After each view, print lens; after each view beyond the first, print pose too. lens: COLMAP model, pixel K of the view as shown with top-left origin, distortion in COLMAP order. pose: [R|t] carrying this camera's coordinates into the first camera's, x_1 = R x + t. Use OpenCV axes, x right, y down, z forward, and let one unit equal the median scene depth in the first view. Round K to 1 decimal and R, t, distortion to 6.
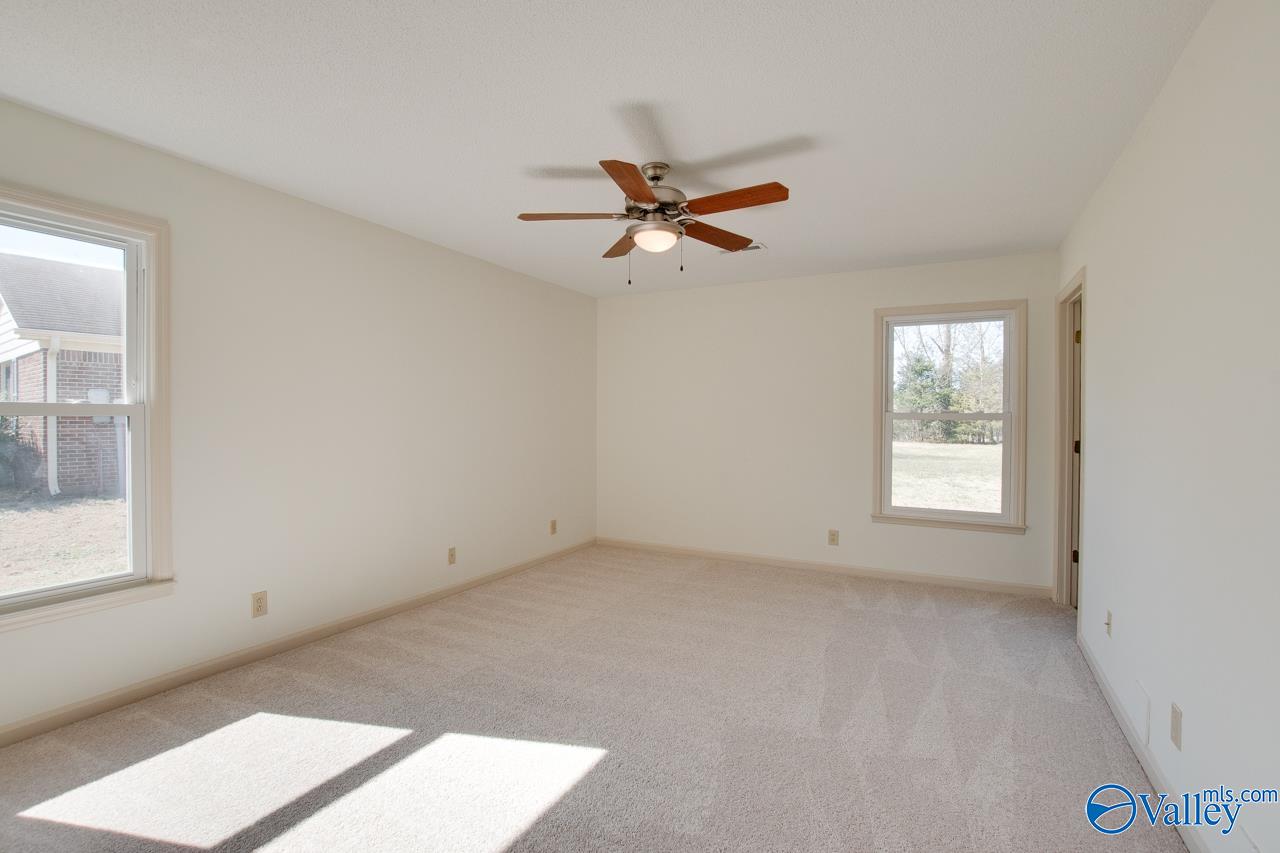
lens RADIAL K [[590.8, 0, 639.7], [0, 590.8, 425.7], [0, 0, 1]] dist [-0.030311, 0.001412]
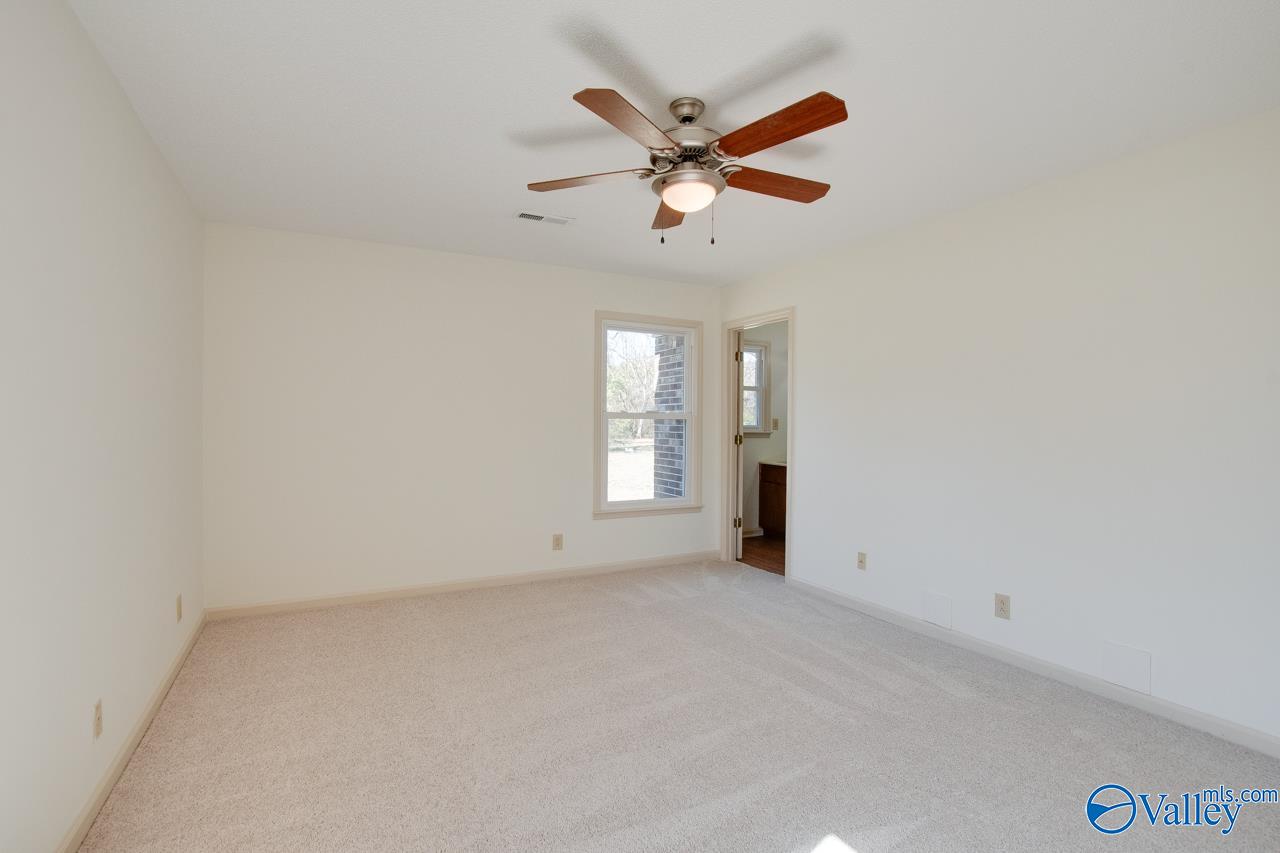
lens RADIAL K [[590.8, 0, 627.1], [0, 590.8, 428.4], [0, 0, 1]] dist [-0.030311, 0.001412]
pose [[0.552046, -0.013236, 0.833709, -0.477798], [0.006155, 0.999911, 0.011799, -0.006656], [-0.833791, -0.001382, 0.552079, 0.442590]]
